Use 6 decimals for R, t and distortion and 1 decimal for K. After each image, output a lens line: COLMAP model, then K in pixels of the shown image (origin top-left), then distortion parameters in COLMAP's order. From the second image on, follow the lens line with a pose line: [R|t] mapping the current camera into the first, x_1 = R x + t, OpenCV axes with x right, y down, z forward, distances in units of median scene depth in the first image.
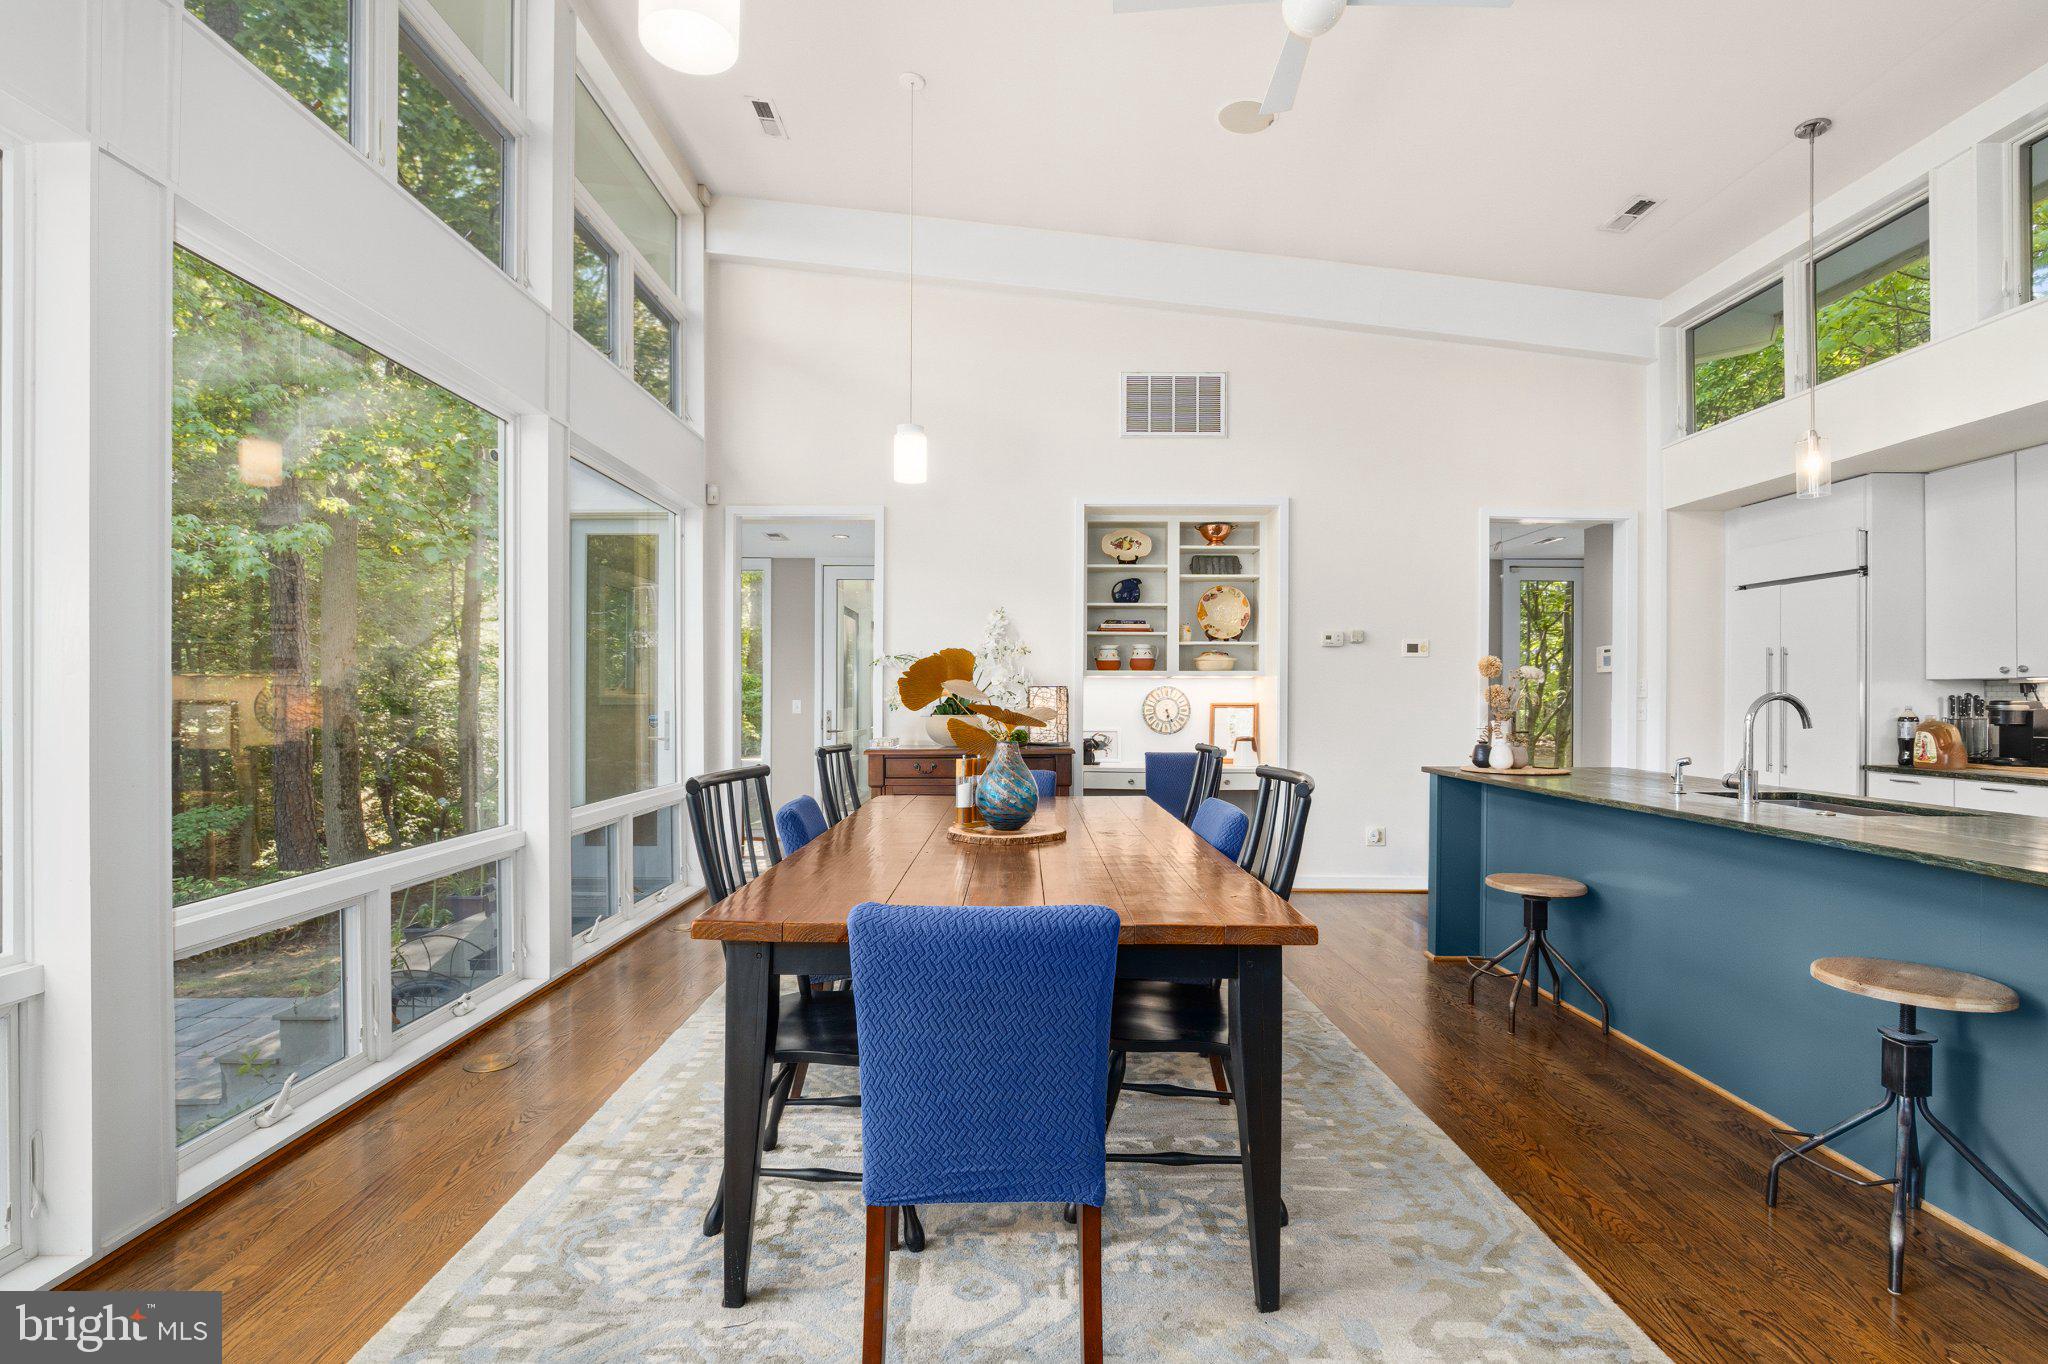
lens RADIAL K [[992.4, 0, 1035.2], [0, 992.4, 688.2], [0, 0, 1]] dist [-0.021571, 0.003183]
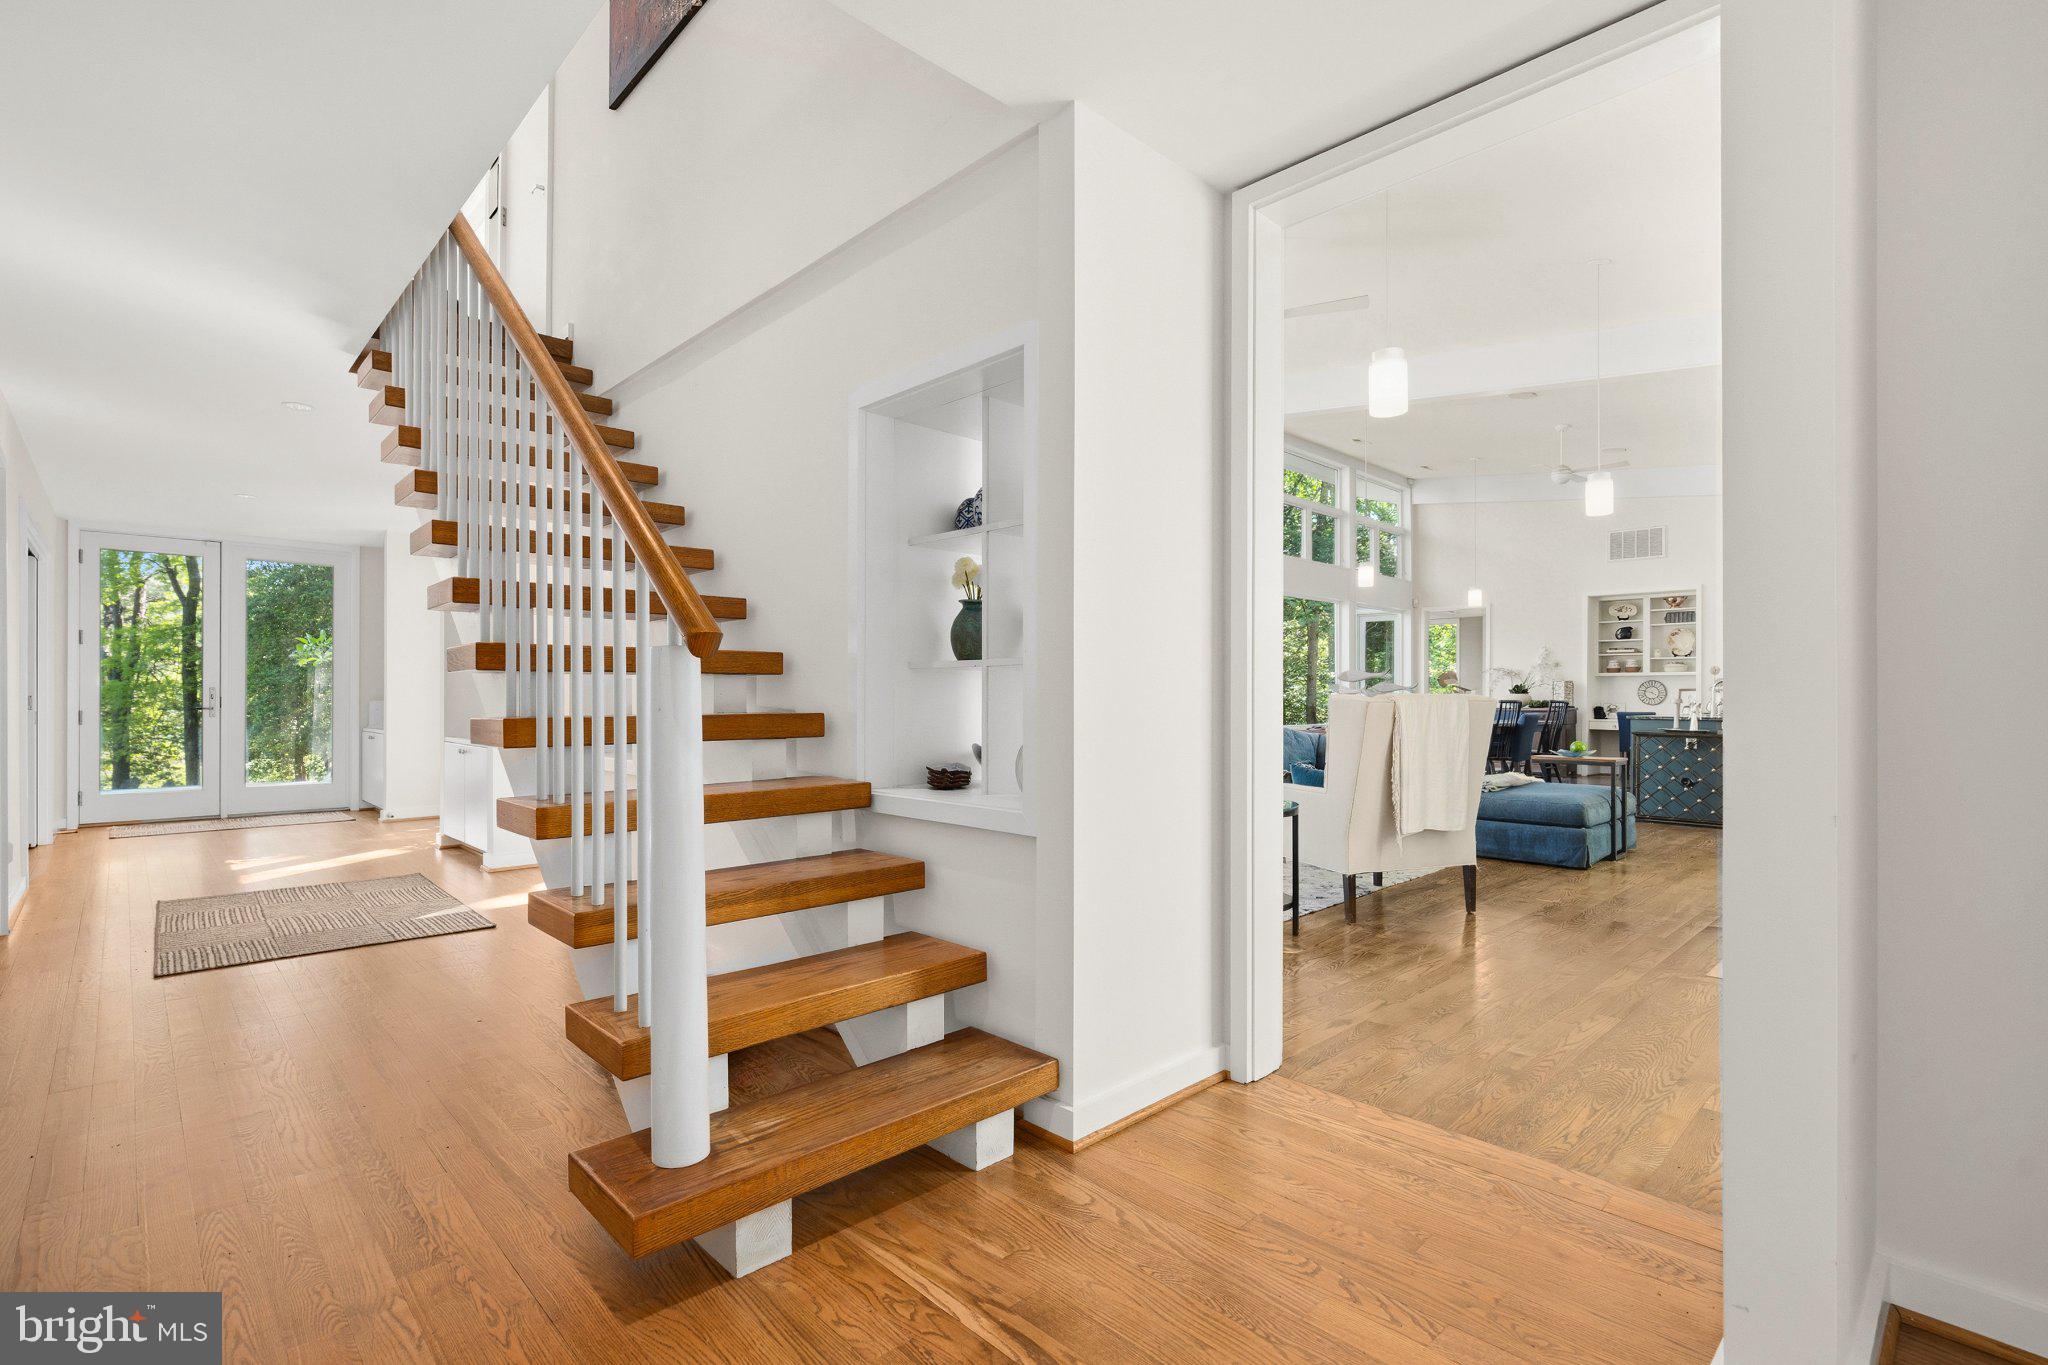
lens RADIAL K [[946.0, 0, 1024.1], [0, 946.0, 691.4], [0, 0, 1]] dist [-0.004586, 0.002903]
pose [[0.695615, -0.005033, -0.718397, 0.691211], [0.004603, 0.999986, -0.002549, 0.021800], [0.718400, -0.001533, 0.695629, -1.340091]]
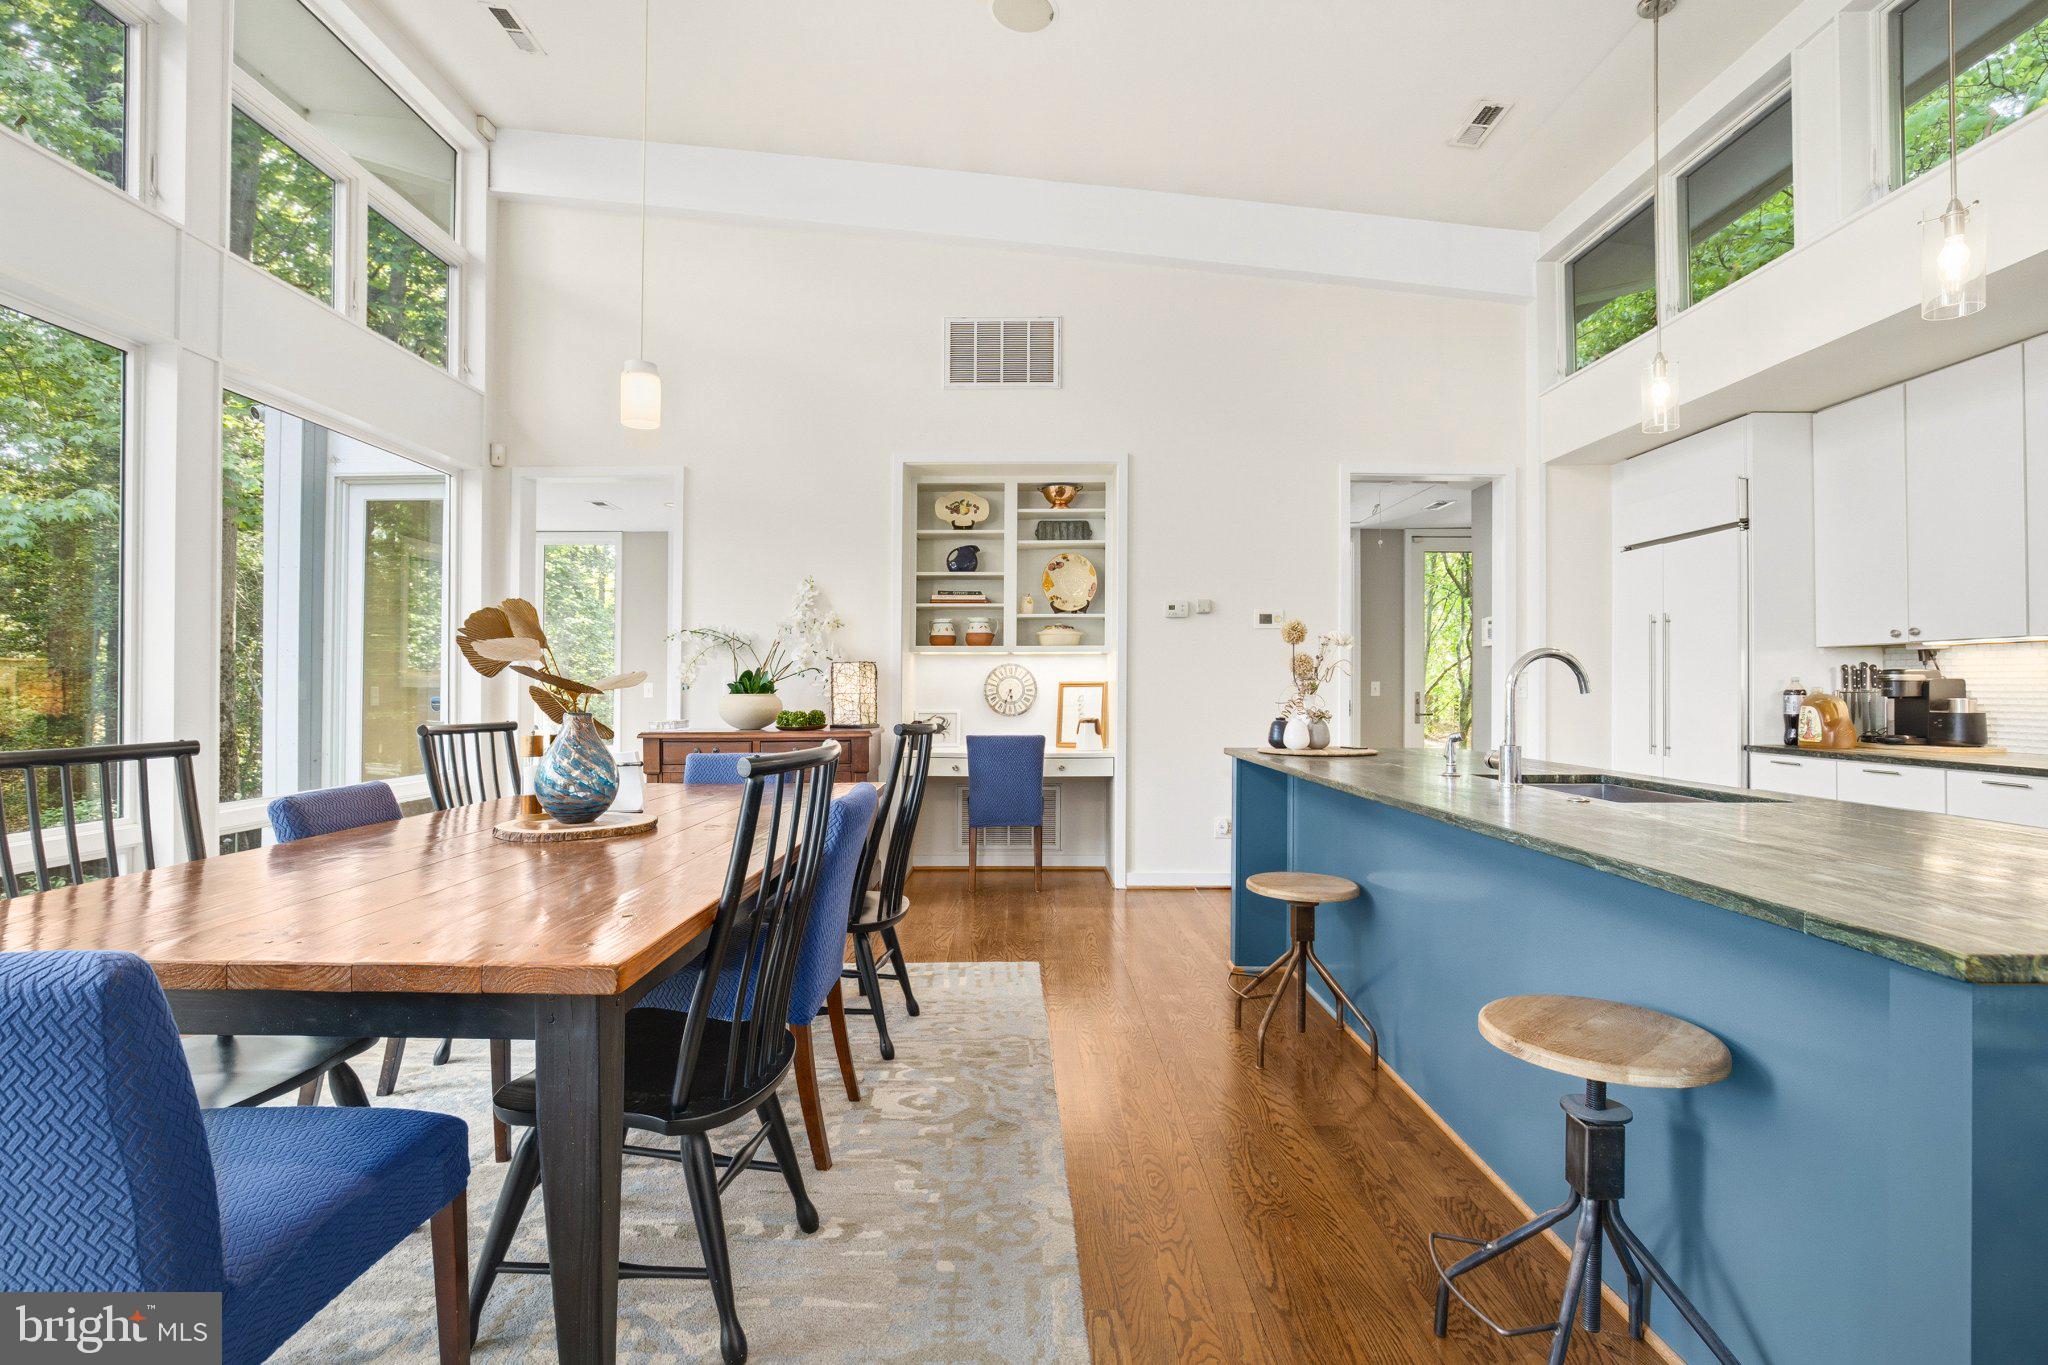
lens RADIAL K [[992.4, 0, 1021.0], [0, 992.4, 669.9], [0, 0, 1]] dist [-0.021571, 0.003183]
pose [[0.999974, -0.003885, -0.006080, 0.167805], [0.003827, 0.999948, -0.009482, 0.013949], [0.006117, 0.009458, 0.999937, 0.097598]]
